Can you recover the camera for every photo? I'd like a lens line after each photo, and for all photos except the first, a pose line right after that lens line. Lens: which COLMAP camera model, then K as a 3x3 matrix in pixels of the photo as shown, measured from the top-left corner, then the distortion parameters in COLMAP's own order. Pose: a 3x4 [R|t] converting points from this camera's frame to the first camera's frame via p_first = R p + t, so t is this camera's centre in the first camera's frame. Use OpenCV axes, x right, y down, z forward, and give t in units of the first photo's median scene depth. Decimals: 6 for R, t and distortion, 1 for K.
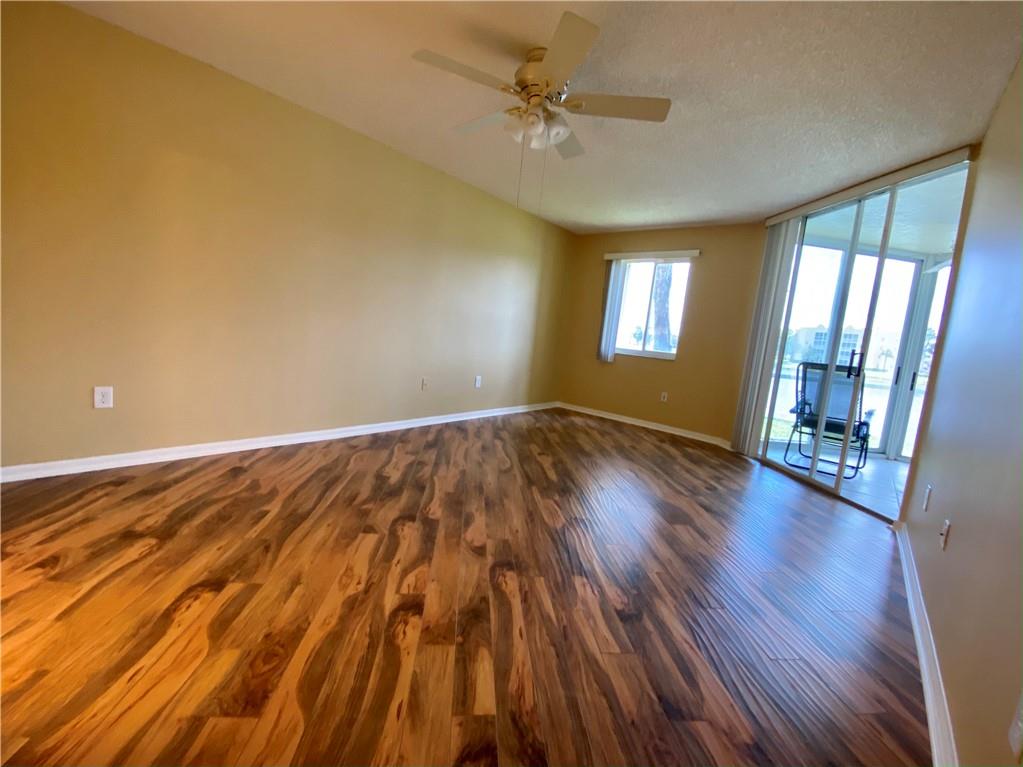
lens RADIAL K [[449.4, 0, 516.1], [0, 449.4, 381.3], [0, 0, 1]] dist [0.014773, 0.000035]
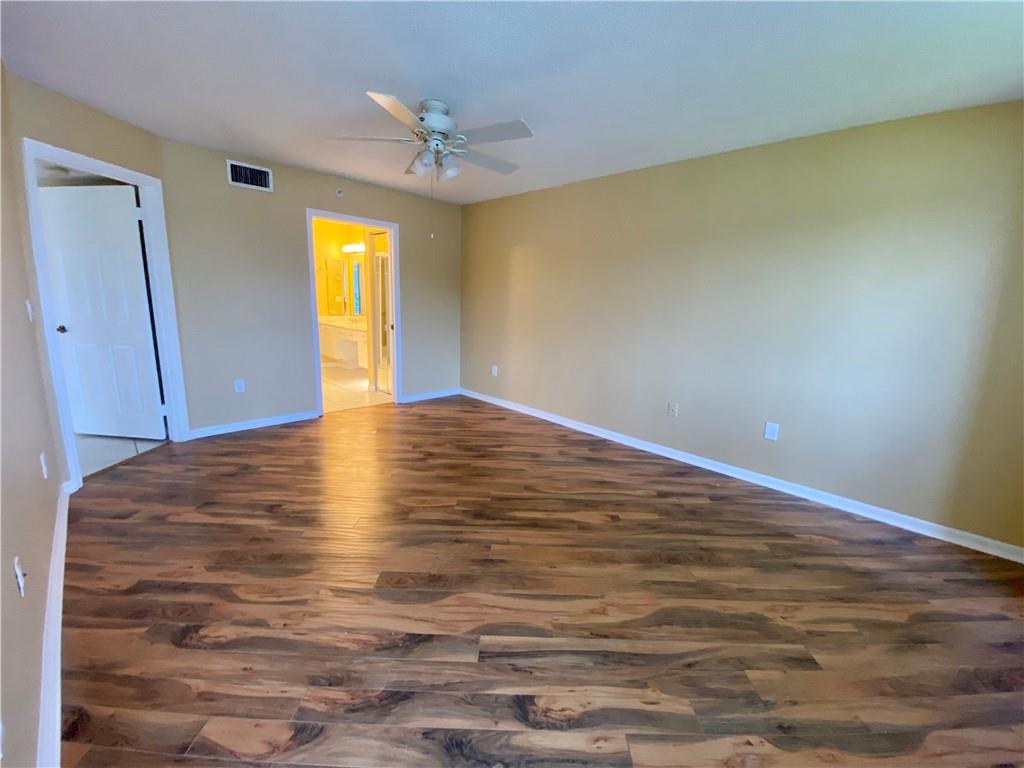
lens RADIAL K [[409.8, 0, 517.5], [0, 409.8, 383.5], [0, 0, 1]] dist [-0.000122, -0.000082]
pose [[-0.109921, 0.093779, -0.989506, 0.927746], [-0.163594, 0.980255, 0.111076, -0.125931], [0.980385, 0.174087, -0.092409, 1.142618]]
